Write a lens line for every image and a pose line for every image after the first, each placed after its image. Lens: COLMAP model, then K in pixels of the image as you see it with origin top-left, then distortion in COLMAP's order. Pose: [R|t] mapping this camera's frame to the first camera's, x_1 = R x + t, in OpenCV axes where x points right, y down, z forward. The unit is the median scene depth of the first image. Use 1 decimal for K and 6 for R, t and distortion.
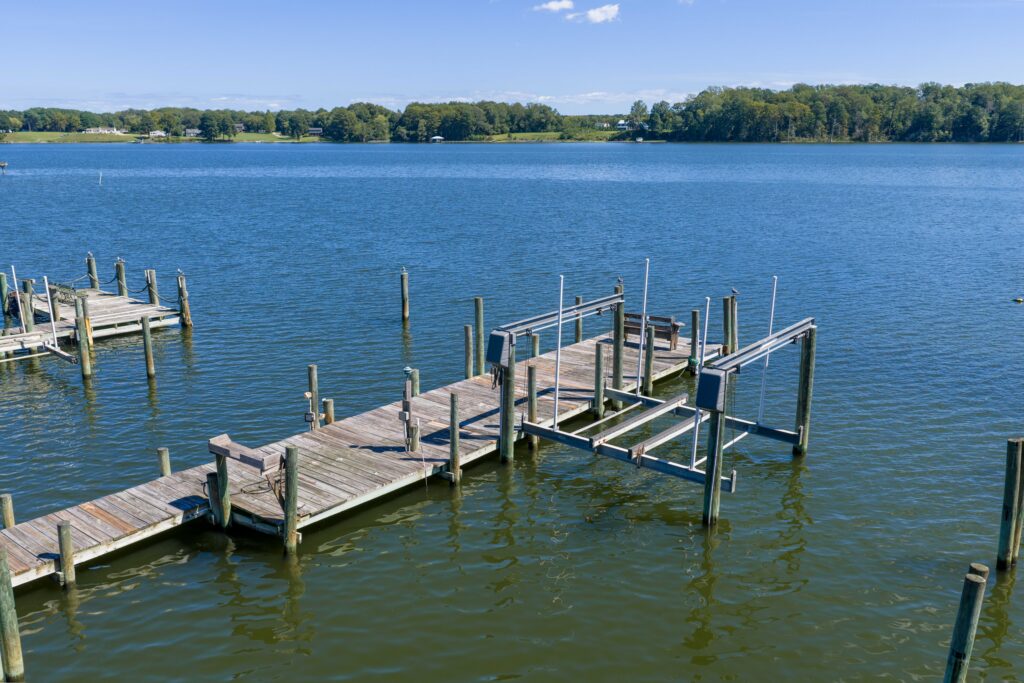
lens RADIAL K [[854.2, 0, 513.3], [0, 854.2, 343.0], [0, 0, 1]] dist [0.009678, -0.009487]
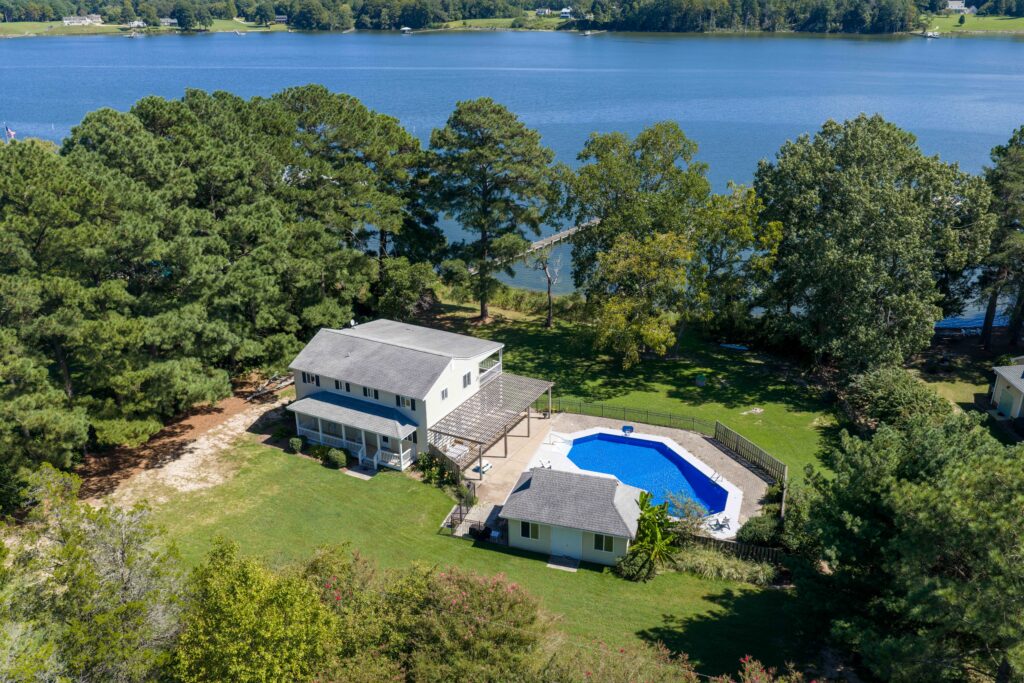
lens RADIAL K [[854.2, 0, 510.5], [0, 854.2, 341.6], [0, 0, 1]] dist [0.009678, -0.009487]
pose [[0.994554, -0.044068, 0.094449, -0.072585], [0.029499, 0.988180, 0.150435, 0.001453], [-0.099962, -0.146829, 0.984098, -0.173454]]
